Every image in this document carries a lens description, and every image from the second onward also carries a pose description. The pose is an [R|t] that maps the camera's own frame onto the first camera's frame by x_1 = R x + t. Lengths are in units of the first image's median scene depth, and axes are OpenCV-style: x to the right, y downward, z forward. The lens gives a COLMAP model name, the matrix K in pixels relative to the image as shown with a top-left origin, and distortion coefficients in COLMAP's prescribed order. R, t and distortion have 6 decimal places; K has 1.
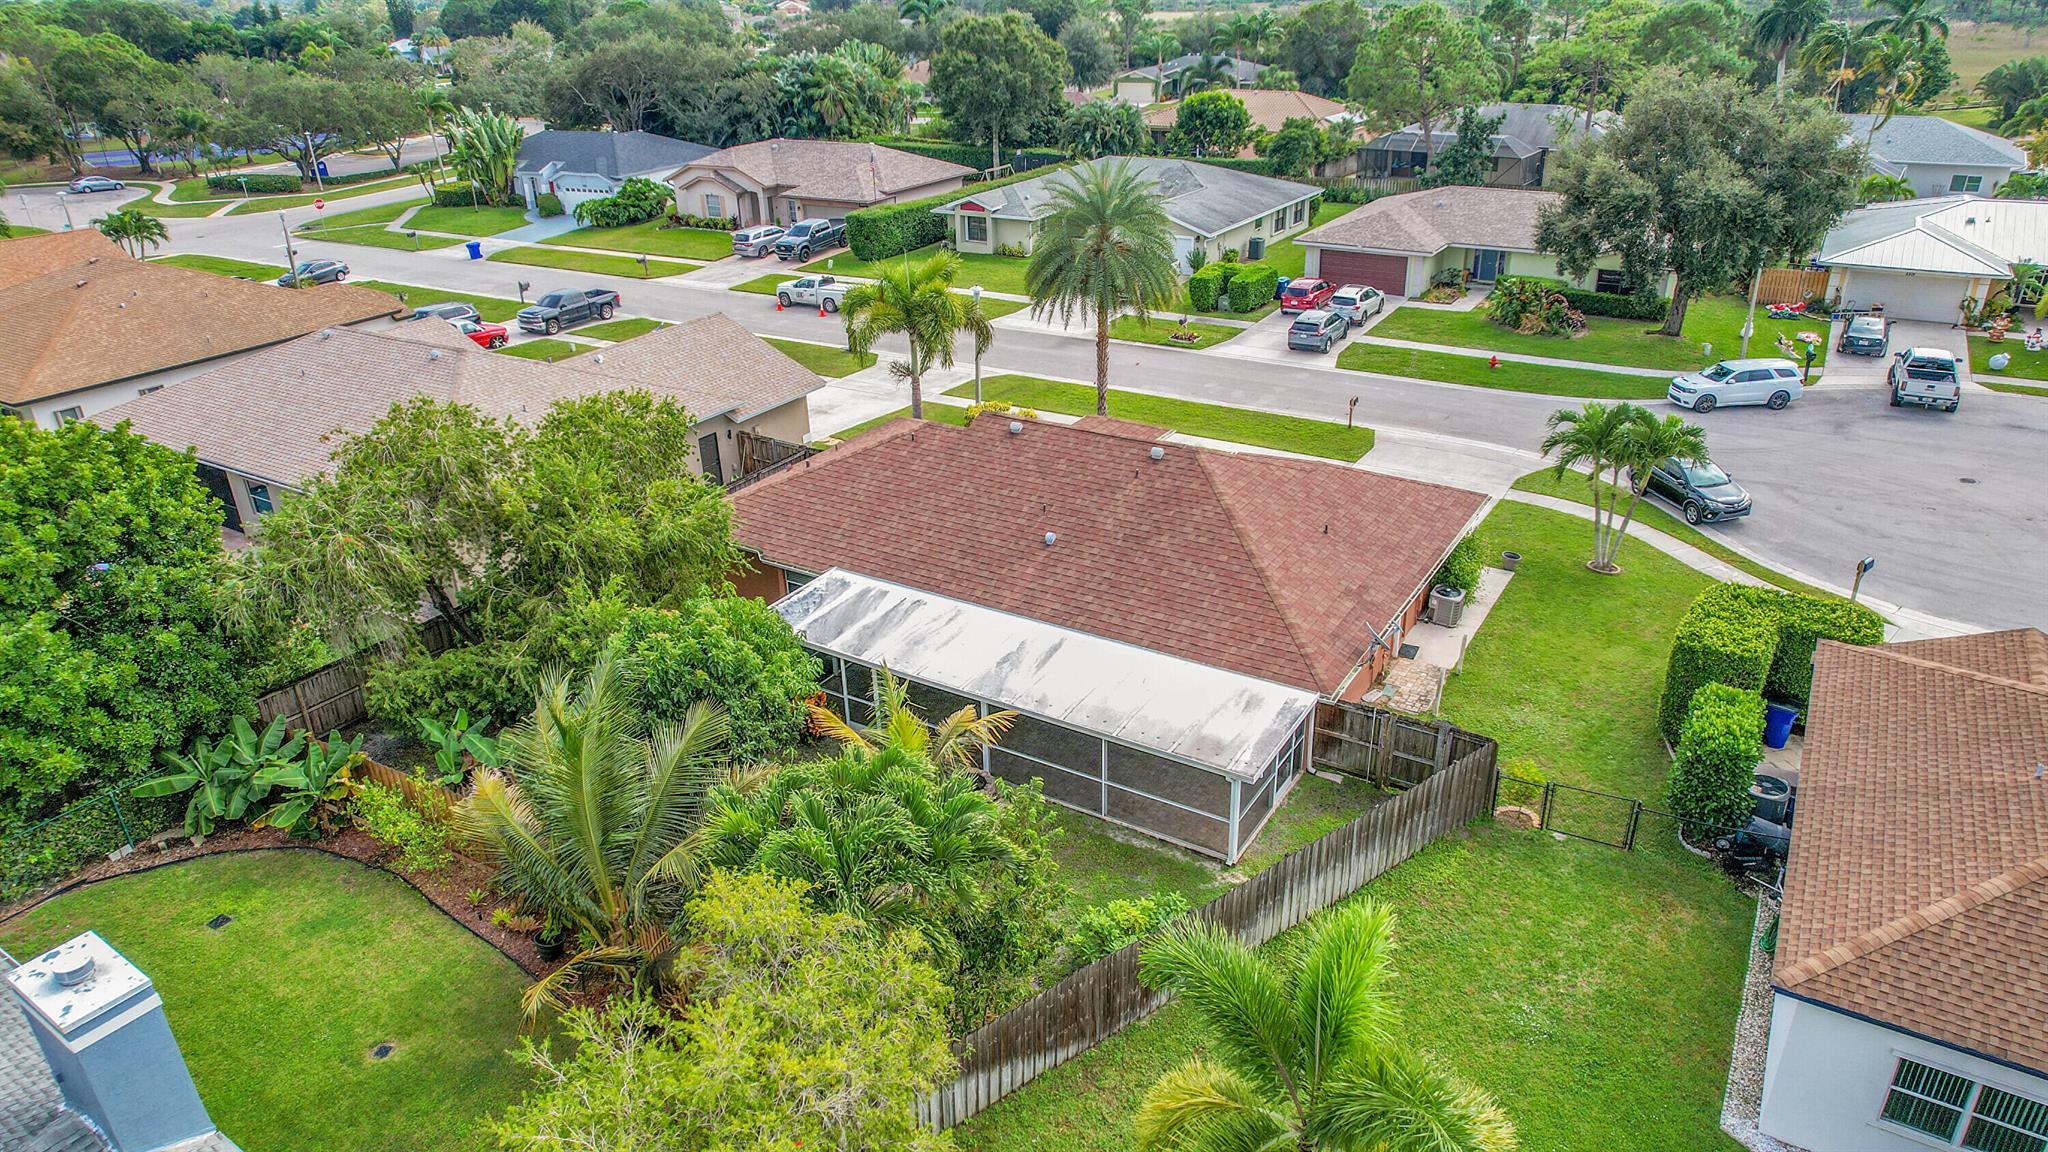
lens RADIAL K [[1309.7, 0, 1033.5], [0, 1309.7, 582.6], [0, 0, 1]] dist [-0.071740, 0.067659]
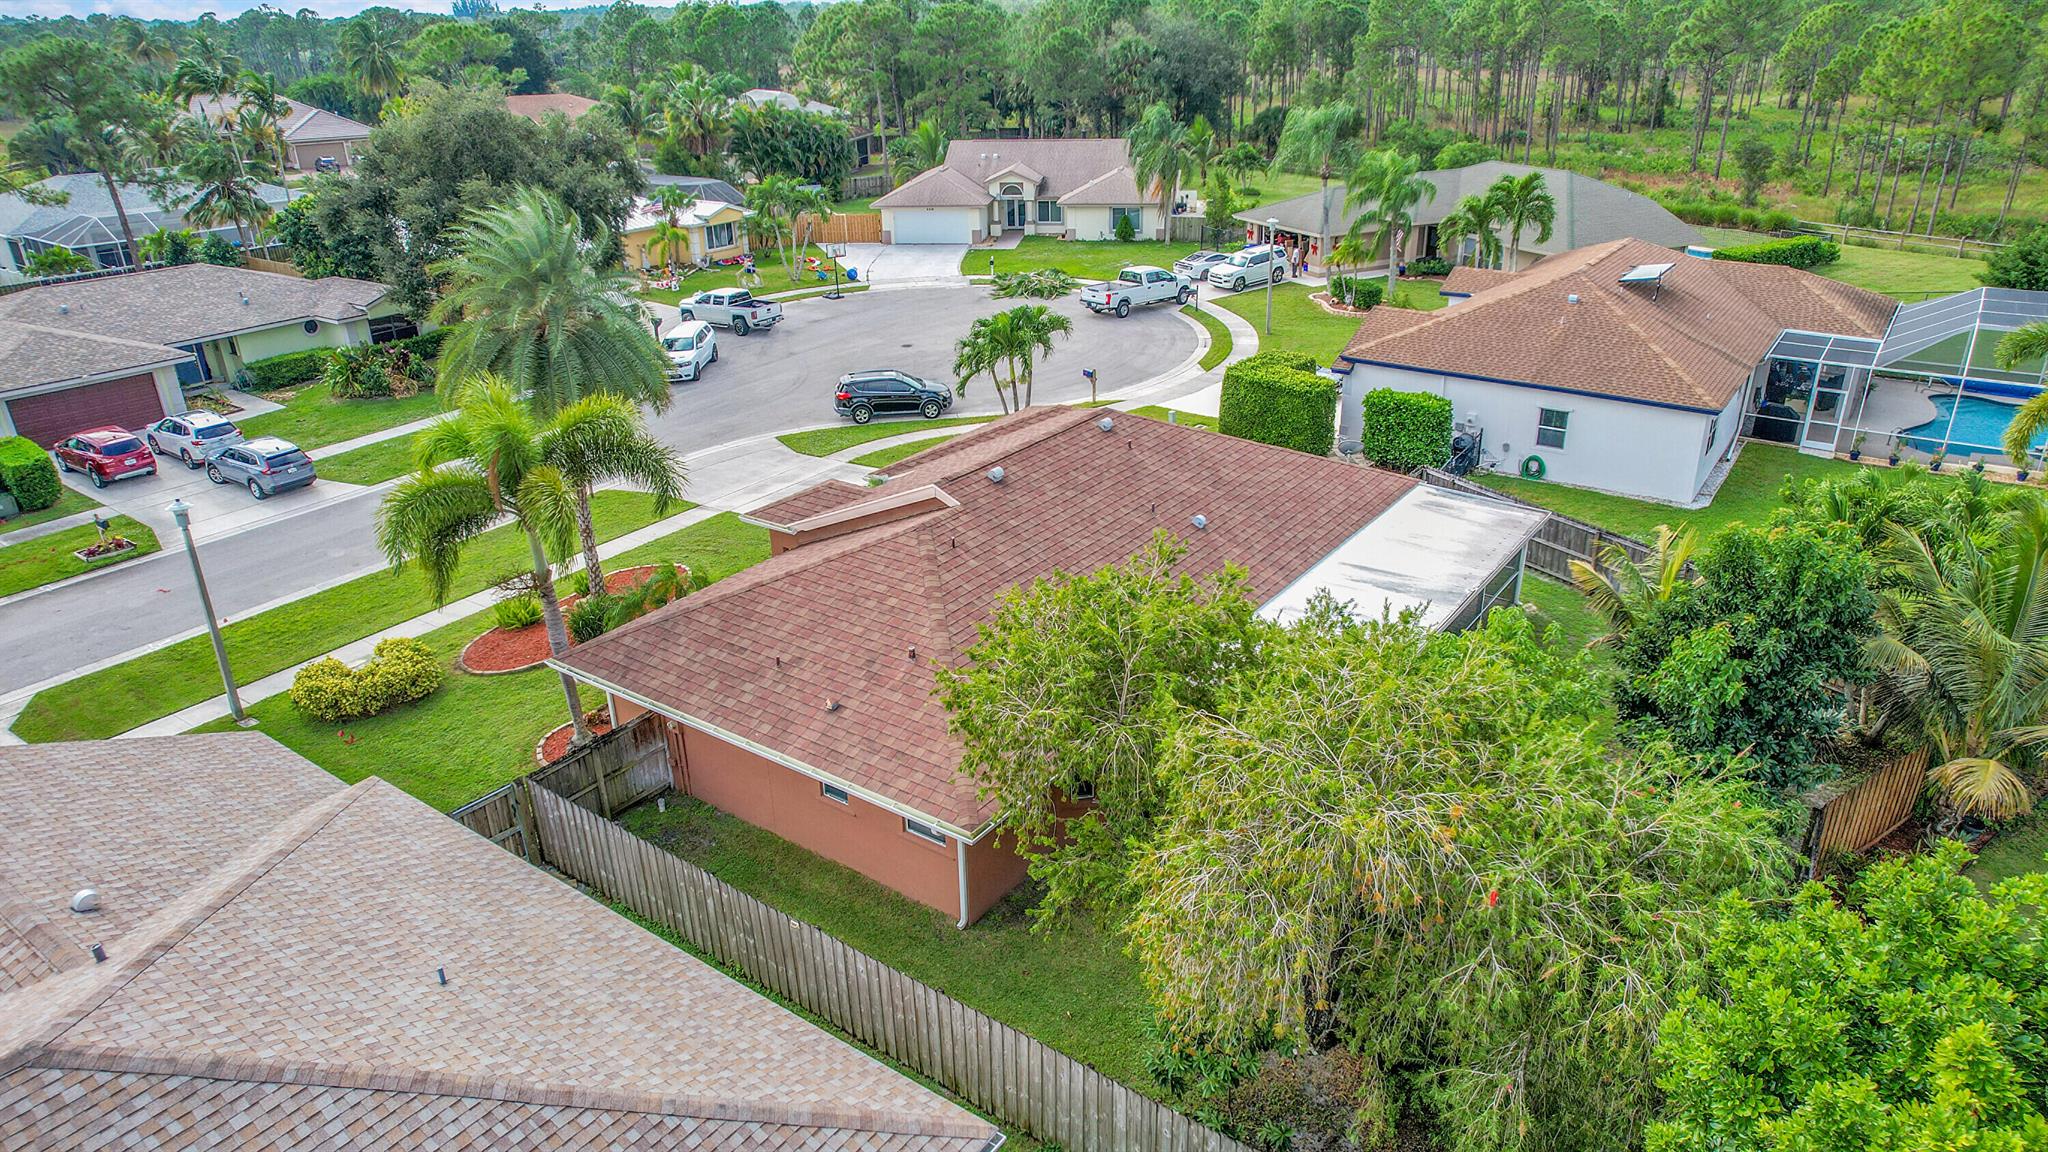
lens RADIAL K [[1309.7, 0, 1033.5], [0, 1309.7, 582.6], [0, 0, 1]] dist [-0.071740, 0.067659]
pose [[0.072308, -0.384667, 0.920219, -0.444323], [0.445720, 0.837841, 0.315208, -0.175939], [-0.892247, 0.387368, 0.232037, 0.478621]]
